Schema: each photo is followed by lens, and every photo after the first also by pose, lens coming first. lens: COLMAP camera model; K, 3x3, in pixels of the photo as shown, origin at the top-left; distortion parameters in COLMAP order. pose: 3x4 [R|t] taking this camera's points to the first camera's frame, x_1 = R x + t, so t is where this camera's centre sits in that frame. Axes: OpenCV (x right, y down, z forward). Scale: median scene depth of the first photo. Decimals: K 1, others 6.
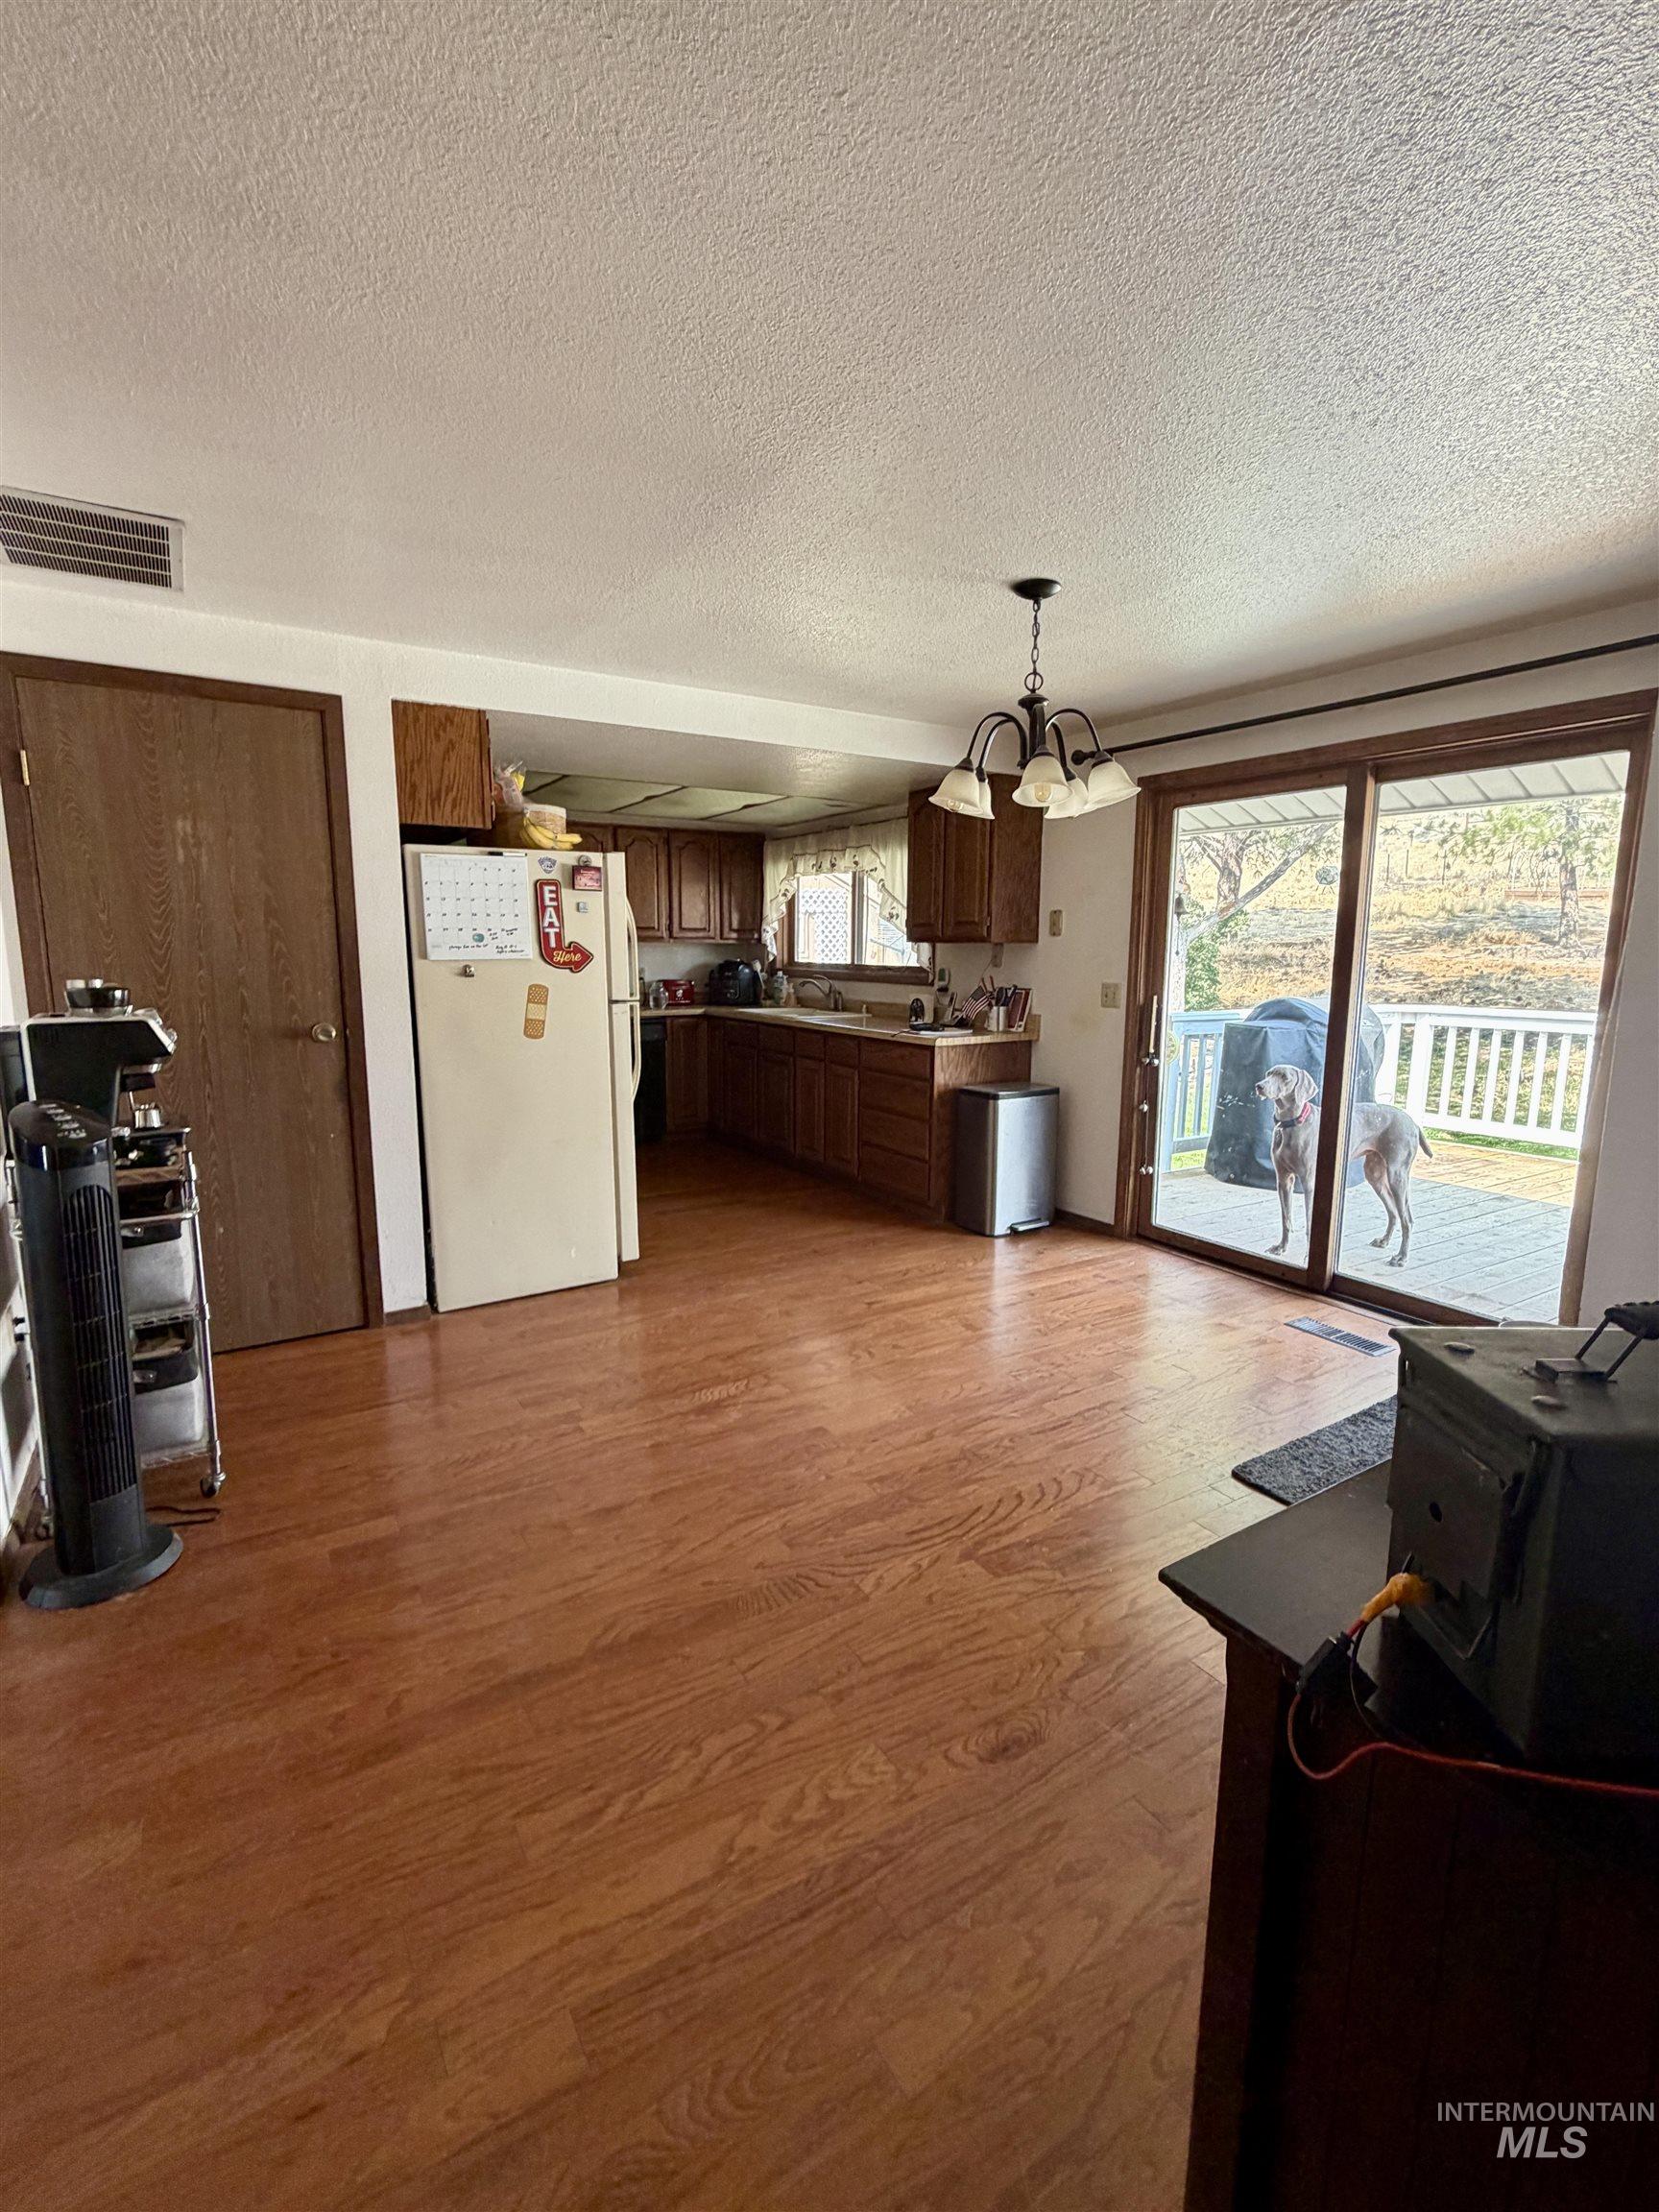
lens RADIAL K [[997.4, 0, 826.1], [0, 997.4, 1105.5], [0, 0, 1]] dist [0.005652, 0.000006]
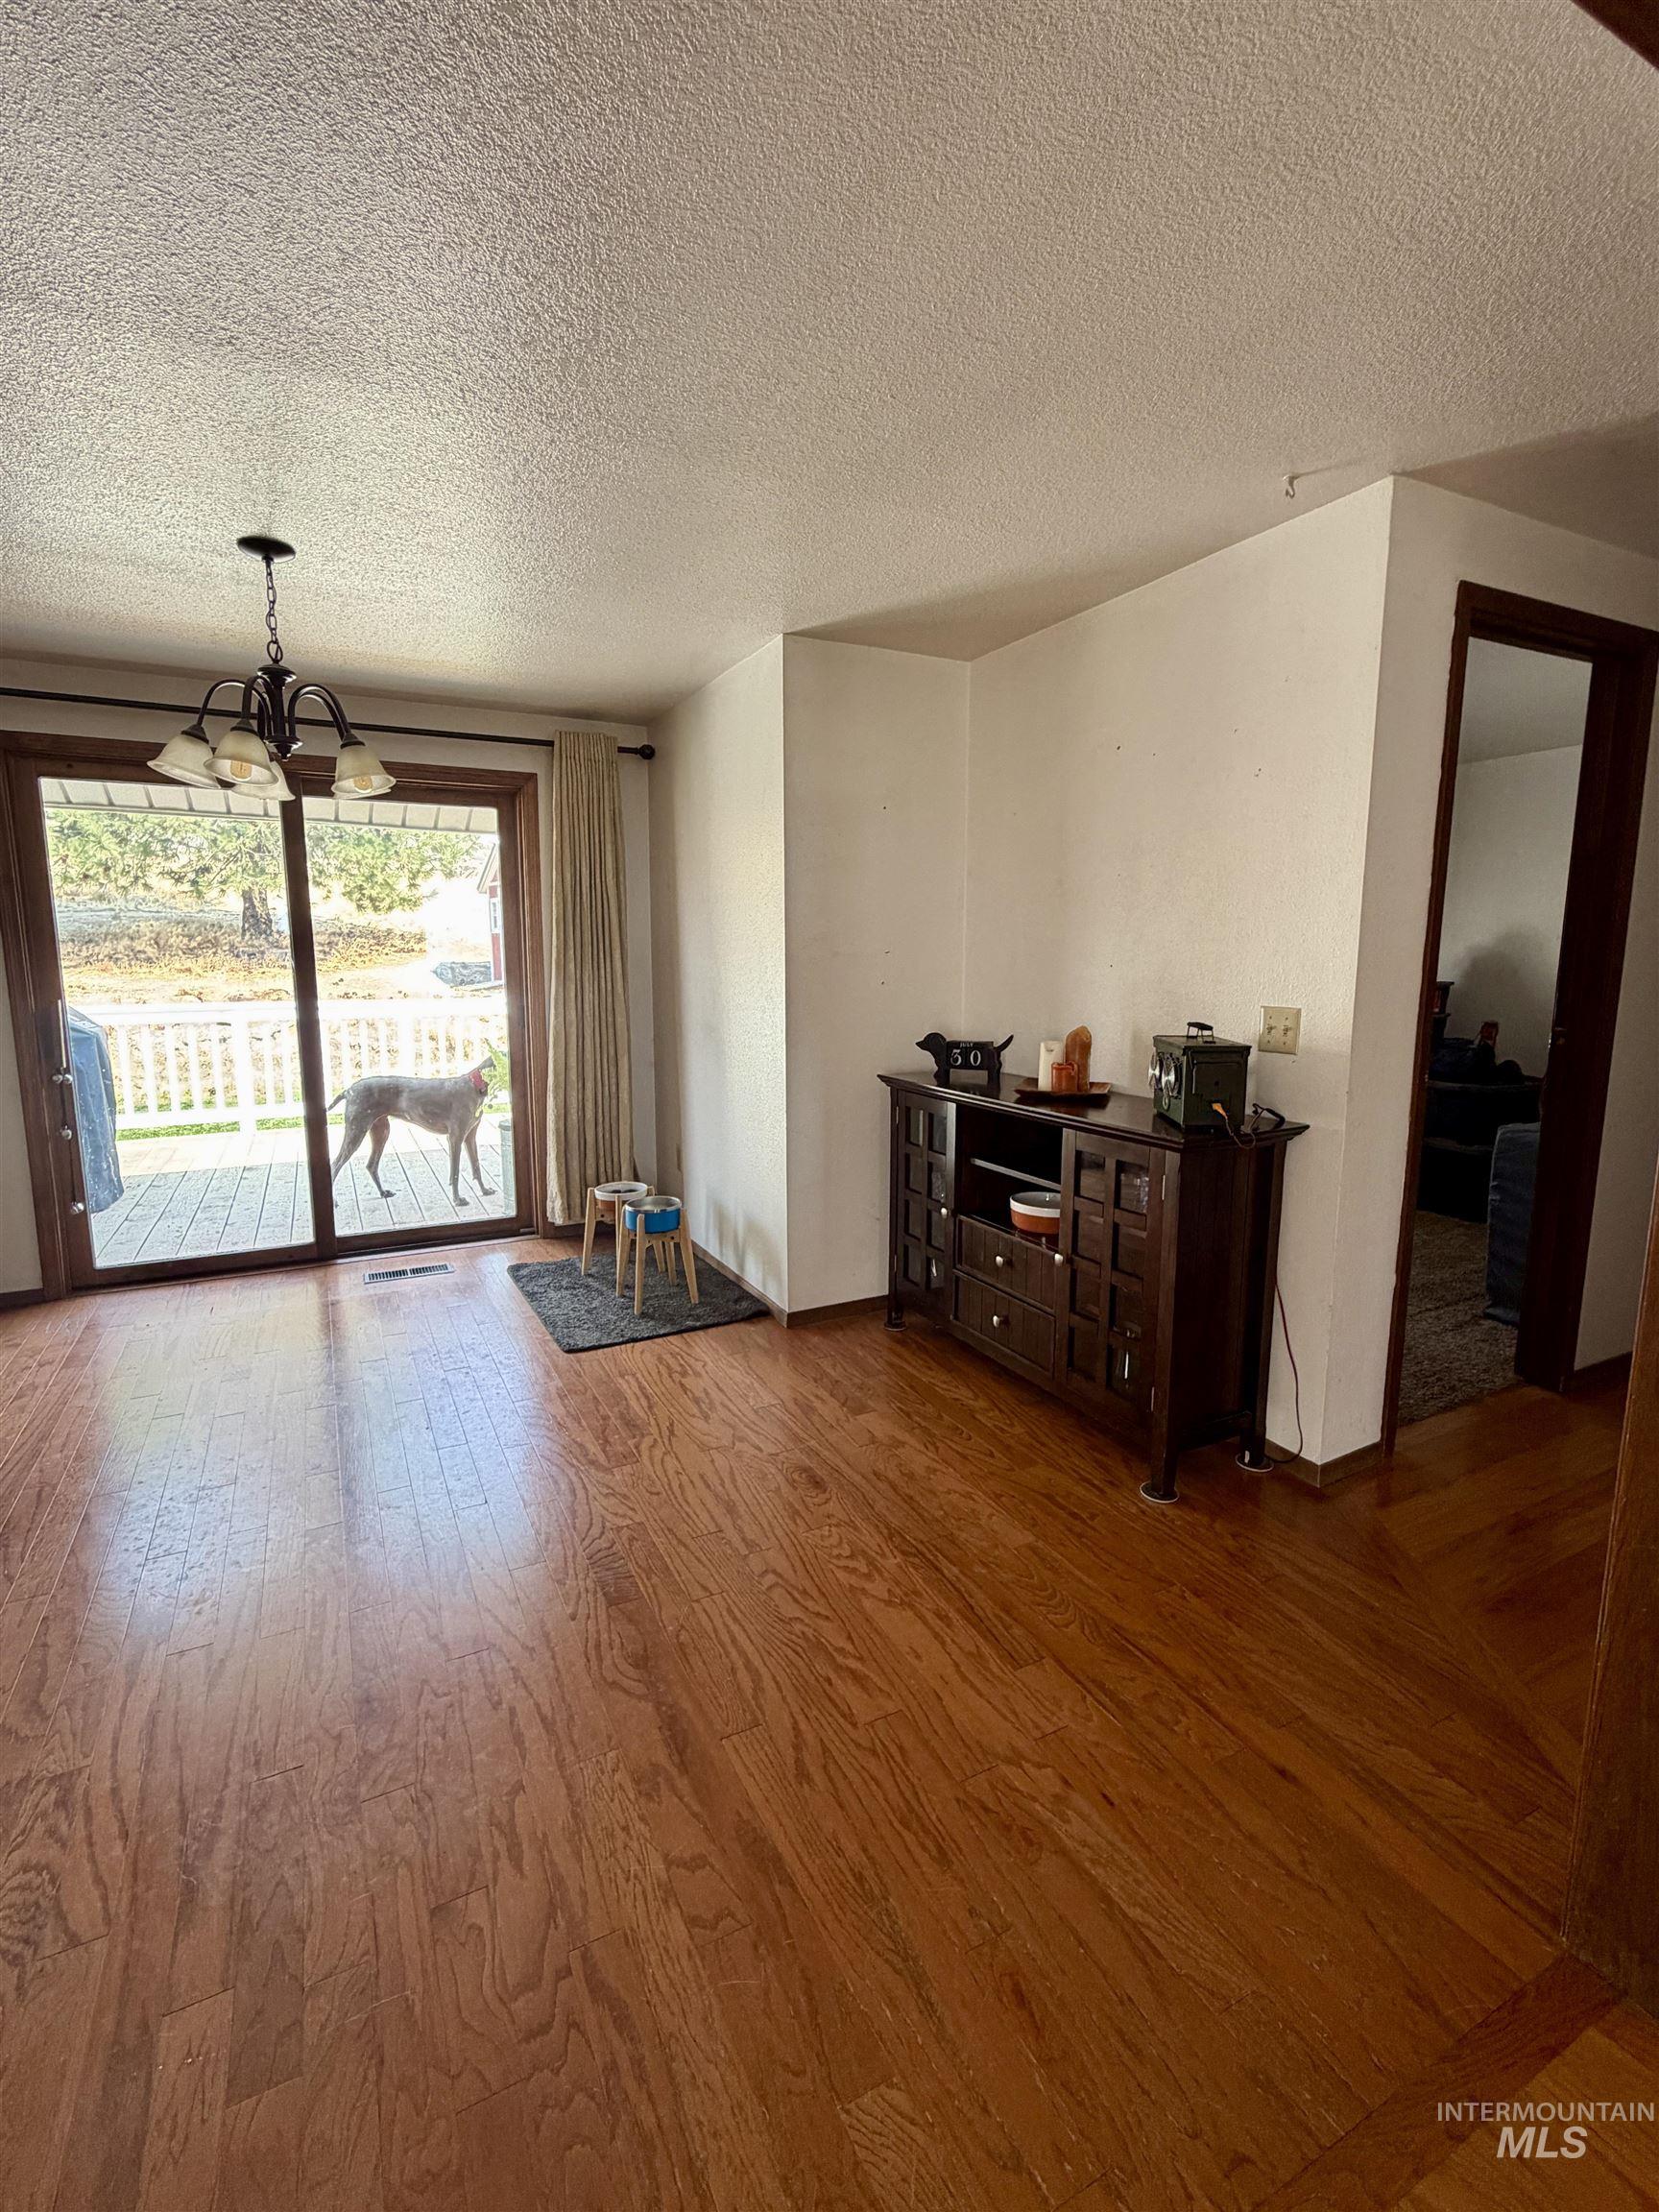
lens RADIAL K [[997.4, 0, 821.3], [0, 997.4, 1104.4], [0, 0, 1]] dist [0.005652, 0.000006]
pose [[0.084834, -0.150912, 0.984900, -0.890138], [0.157430, 0.978078, 0.136307, -0.073992], [-0.983880, 0.143489, 0.106732, 0.569563]]
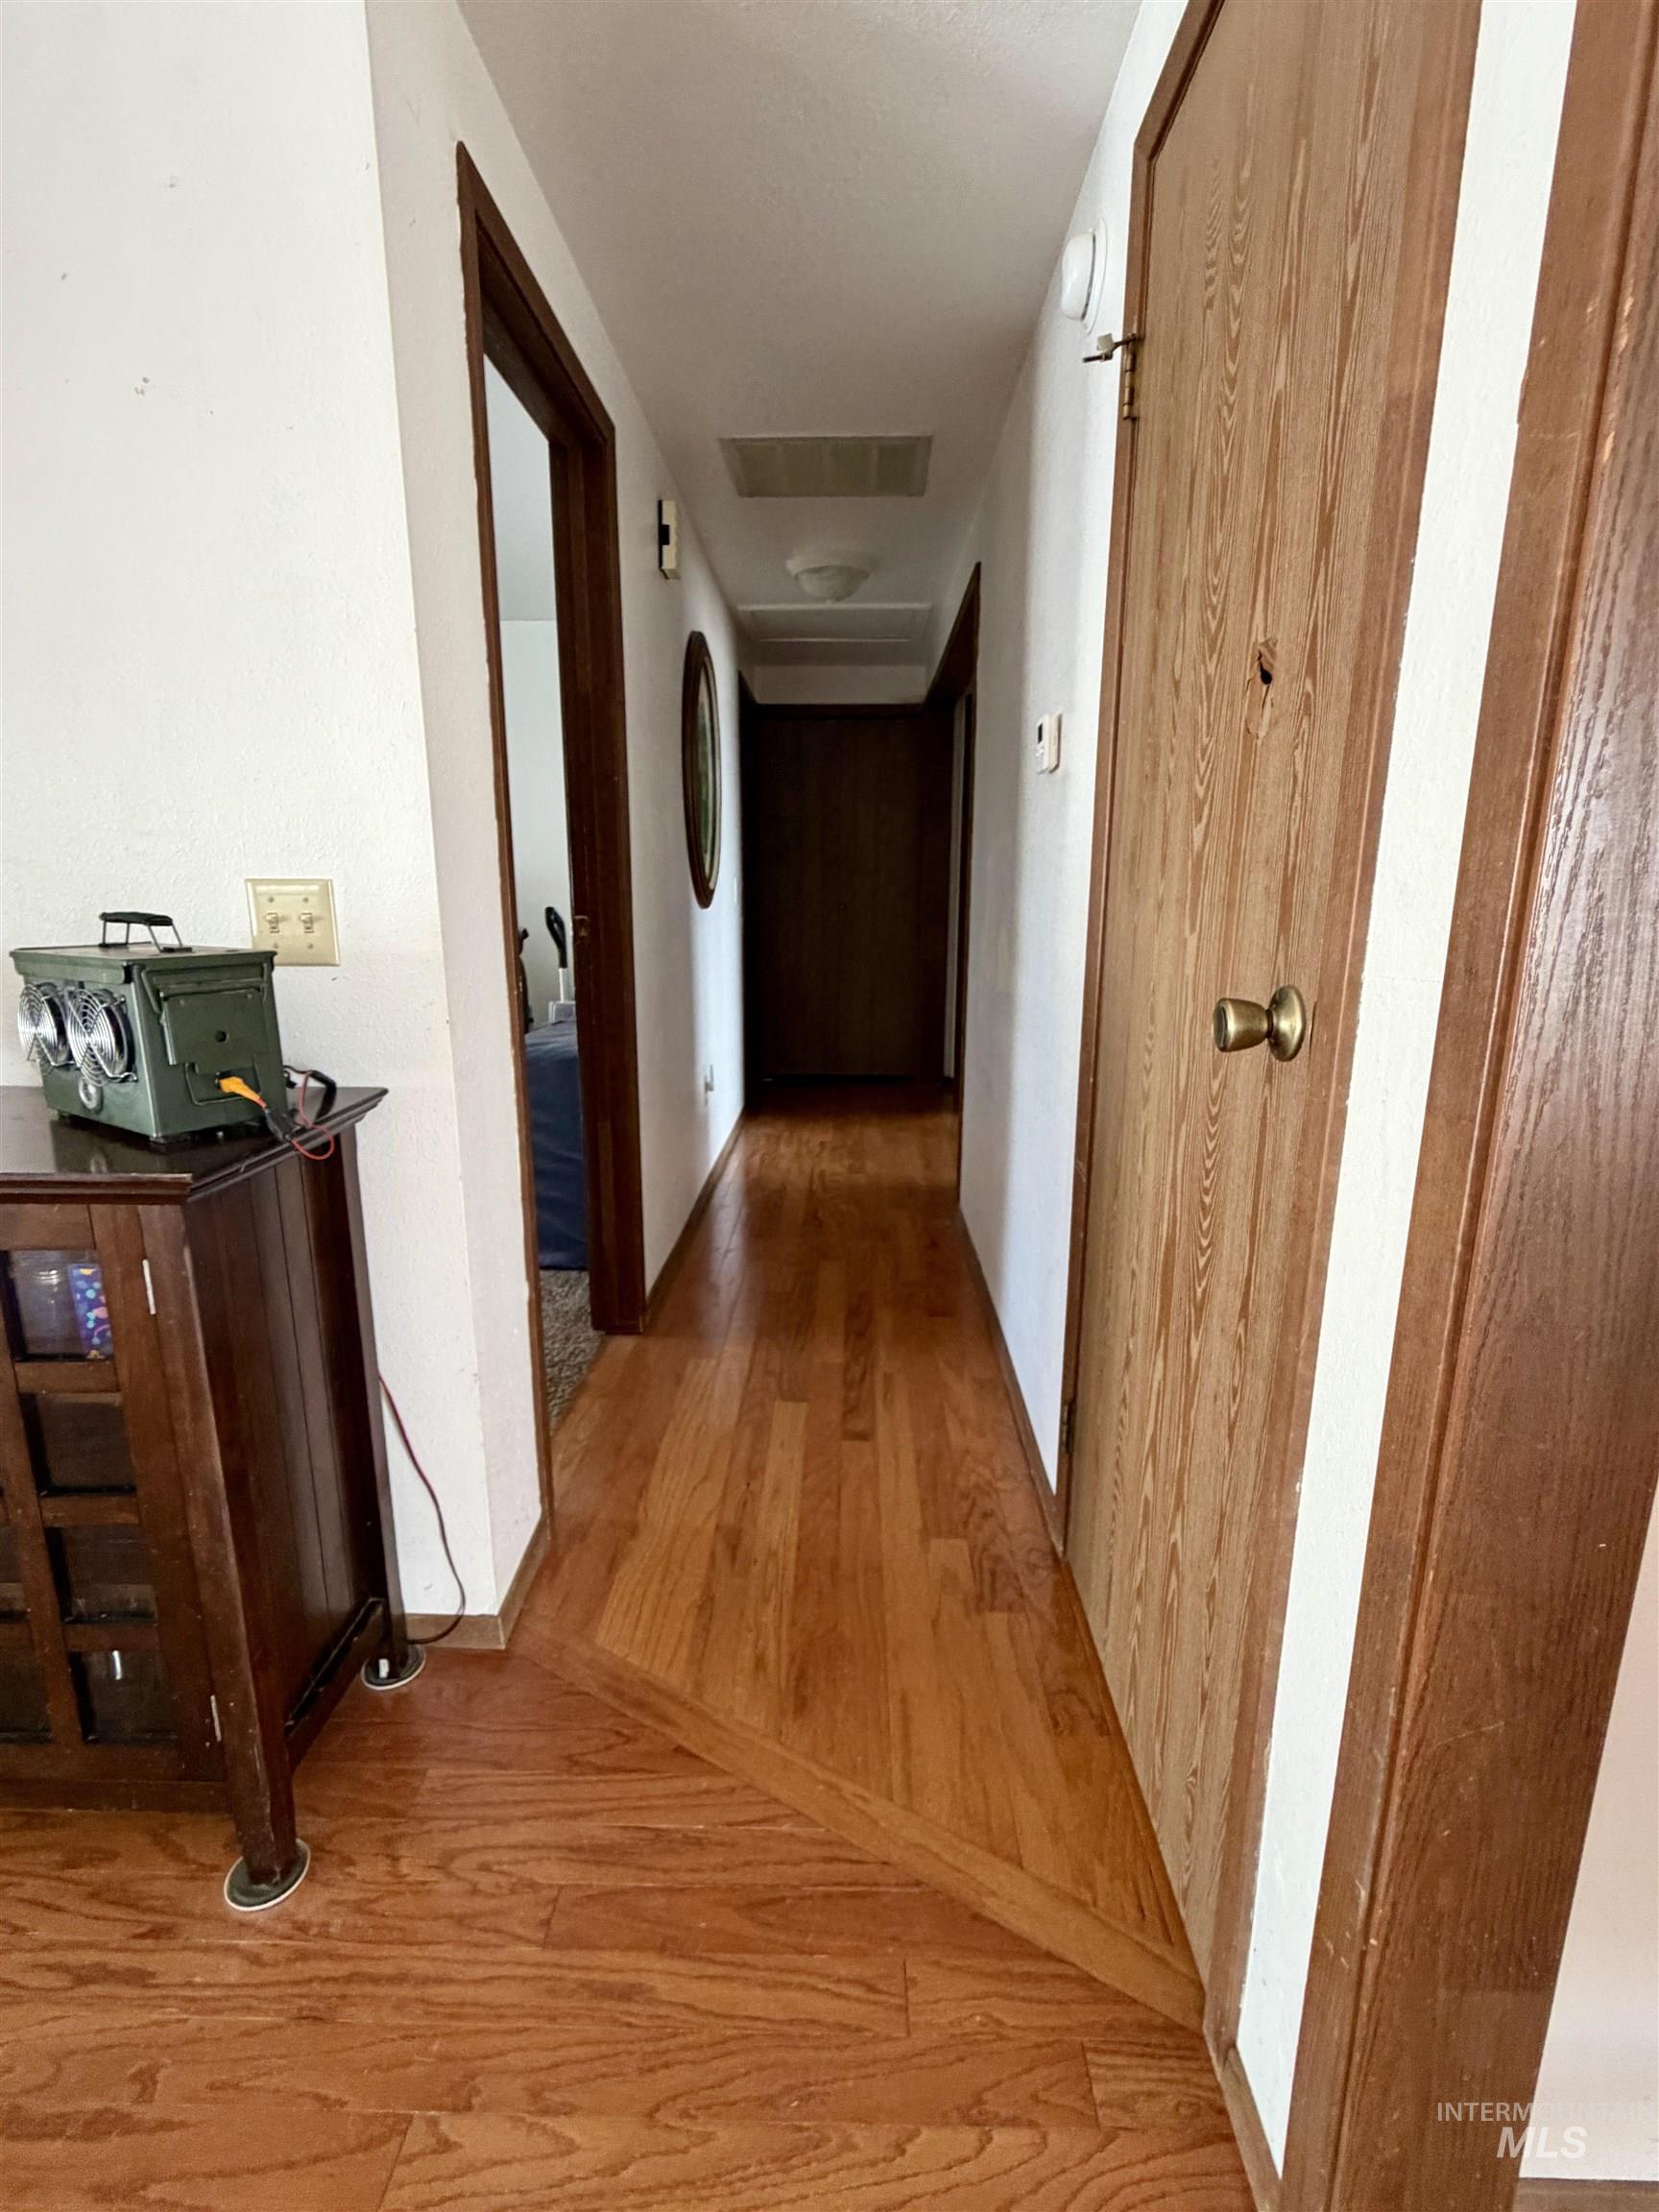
lens RADIAL K [[997.4, 0, 826.7], [0, 997.4, 1106.8], [0, 0, 1]] dist [0.005652, 0.000006]
pose [[-0.836181, -0.123224, 0.534432, -0.345994], [0.083241, 0.934631, 0.345738, -0.001488], [-0.542100, 0.333586, -0.771264, 0.500112]]
